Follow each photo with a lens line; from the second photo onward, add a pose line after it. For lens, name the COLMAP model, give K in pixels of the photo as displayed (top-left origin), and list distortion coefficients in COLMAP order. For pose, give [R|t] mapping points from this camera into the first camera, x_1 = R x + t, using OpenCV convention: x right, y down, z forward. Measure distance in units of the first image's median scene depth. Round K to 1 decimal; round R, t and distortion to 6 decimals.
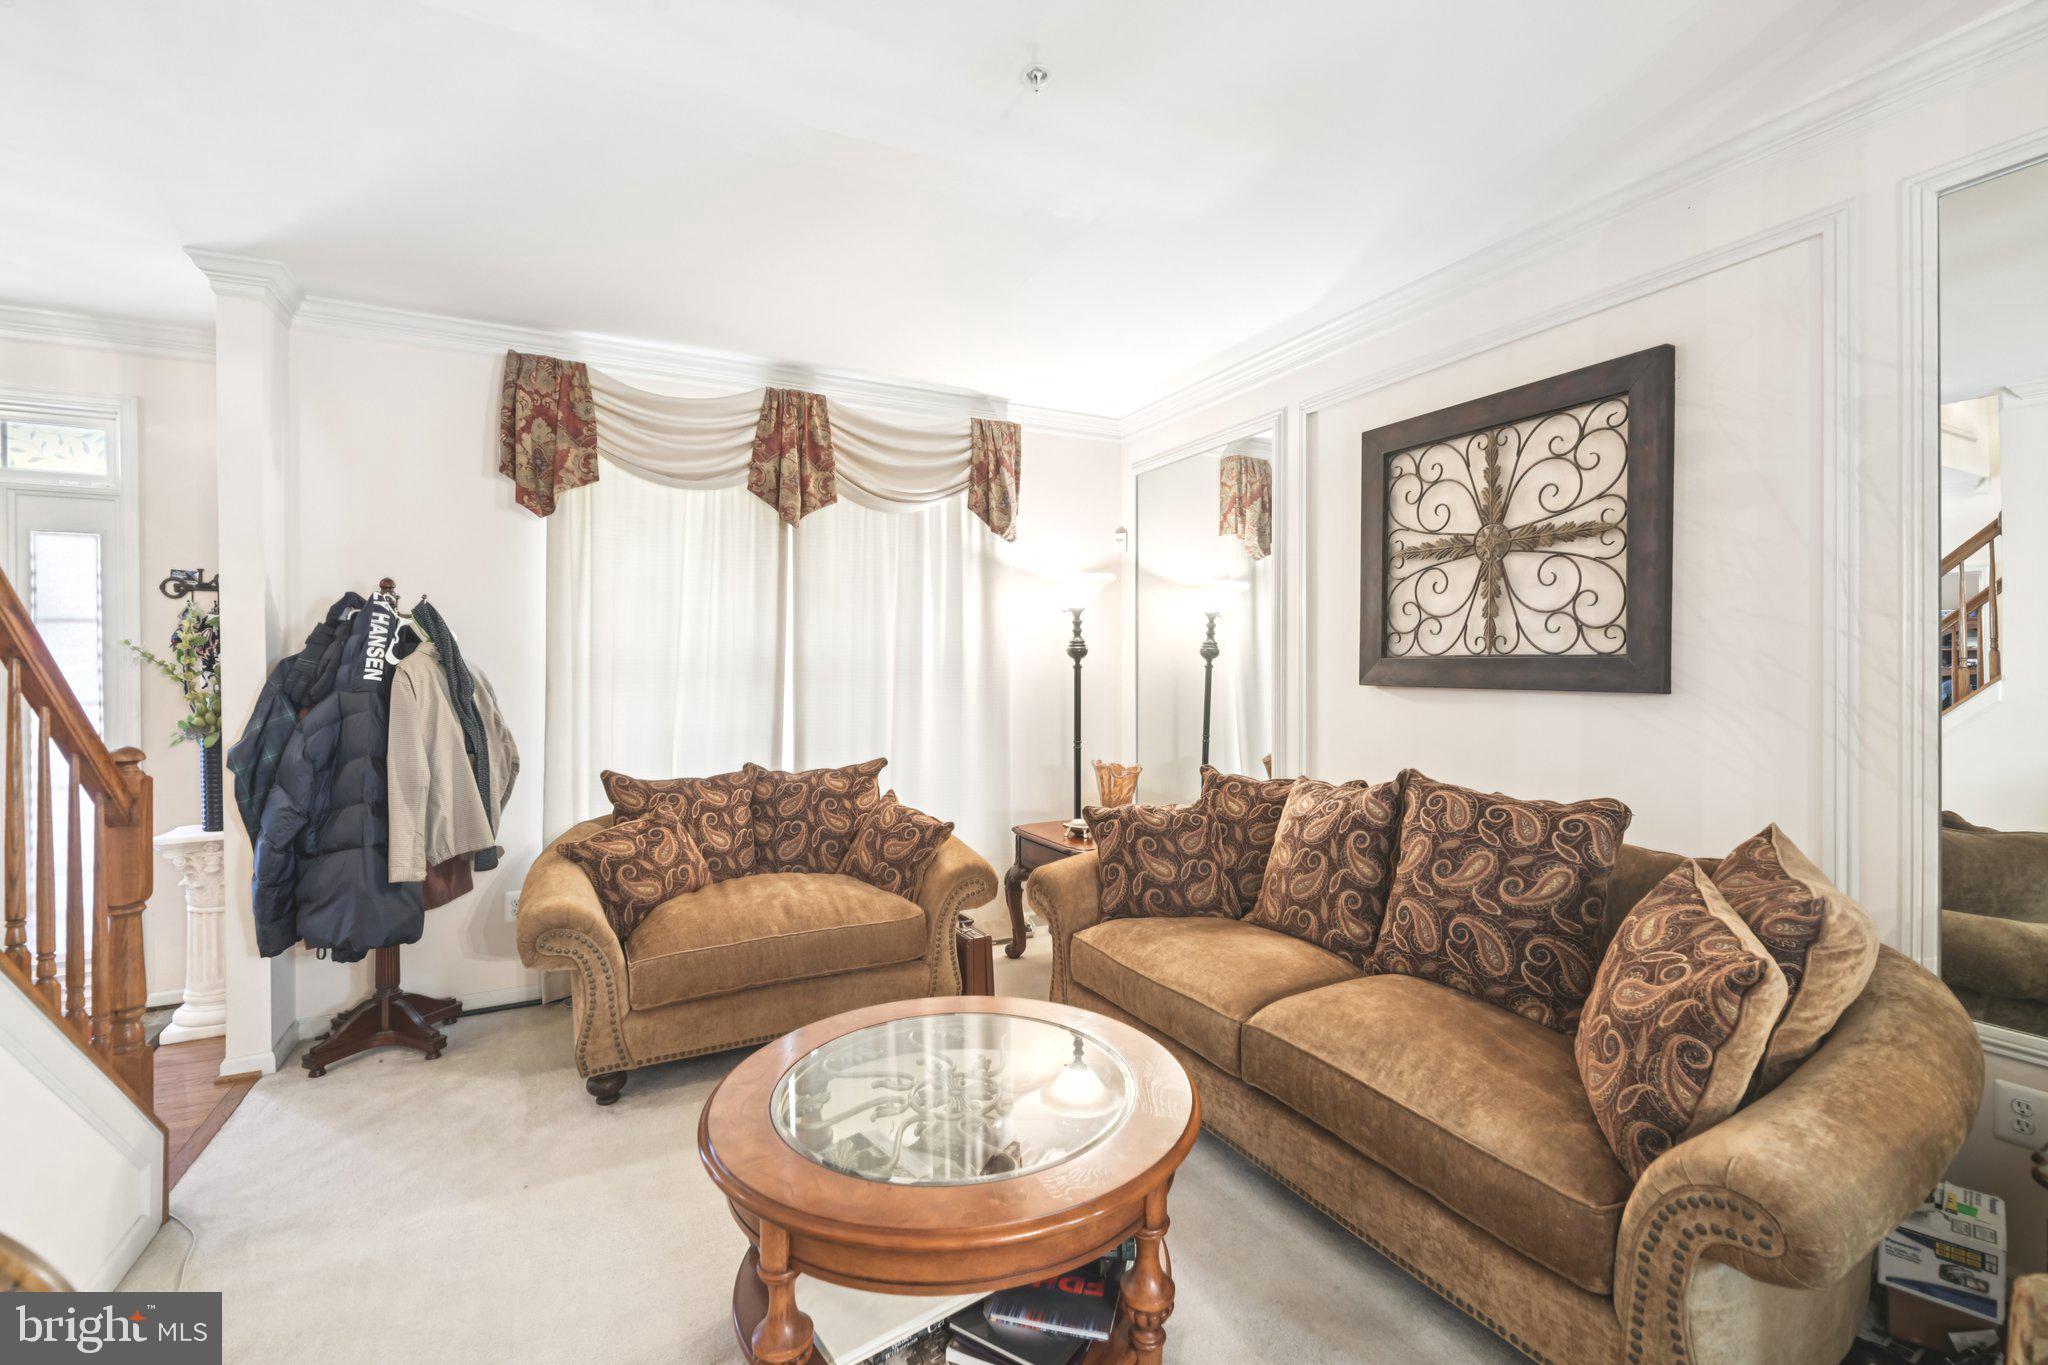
lens RADIAL K [[895.1, 0, 1024.0], [0, 895.1, 682.5], [0, 0, 1]] dist [-0.001280, 0.000097]
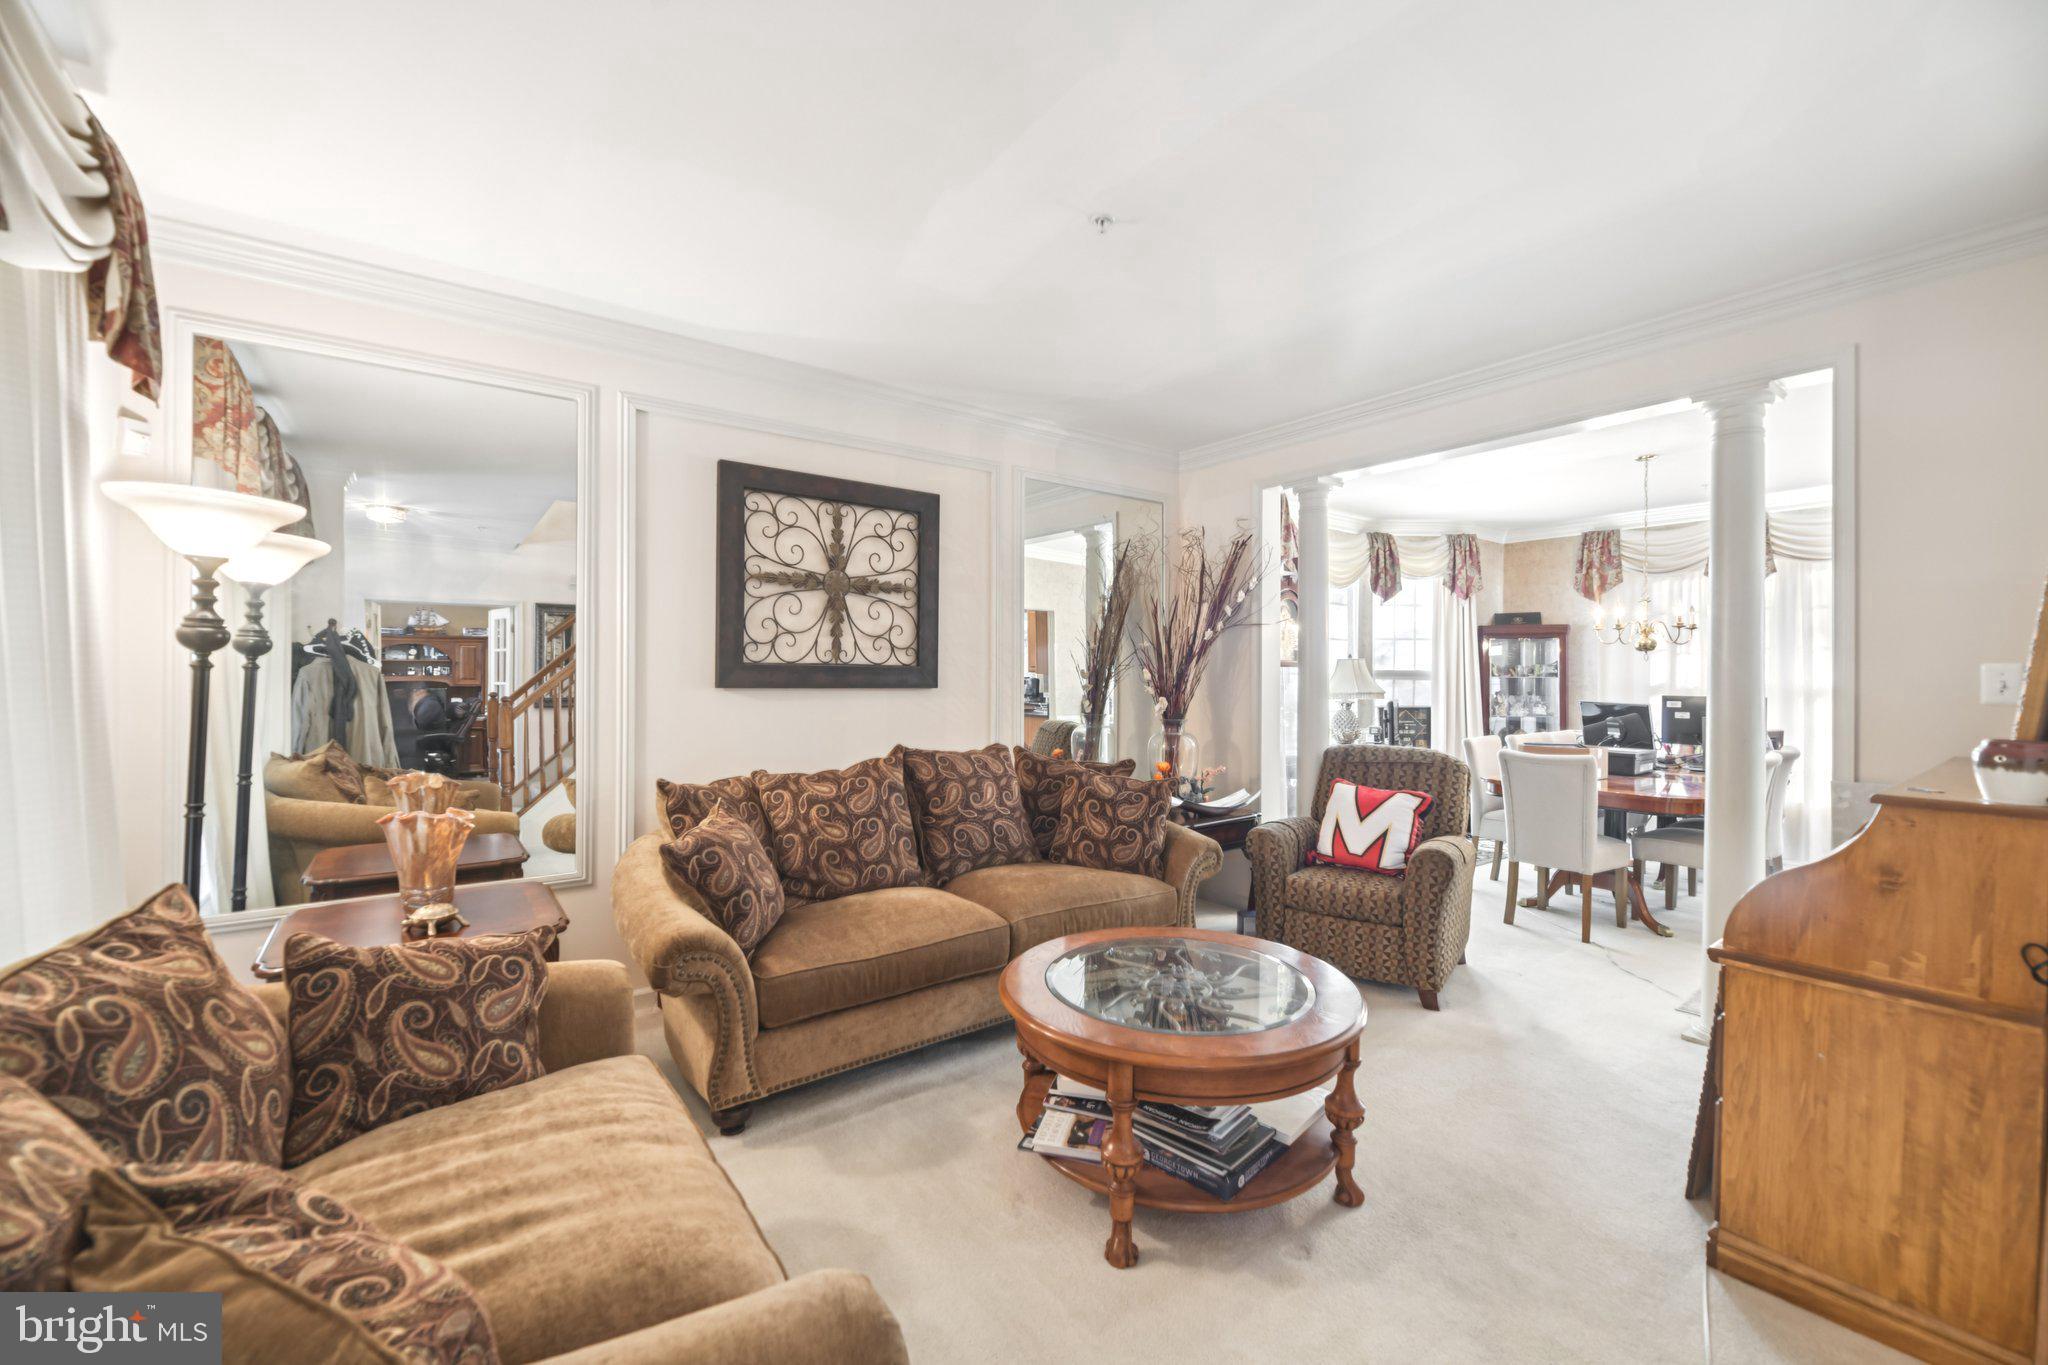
lens RADIAL K [[820.8, 0, 1032.0], [0, 820.8, 679.2], [0, 0, 1]] dist [-0.000536, -0.000015]
pose [[-0.178998, -0.004884, 0.983837, -0.796289], [0.010669, 0.999919, 0.006905, -0.012094], [-0.983792, 0.011732, -0.178931, 0.932035]]
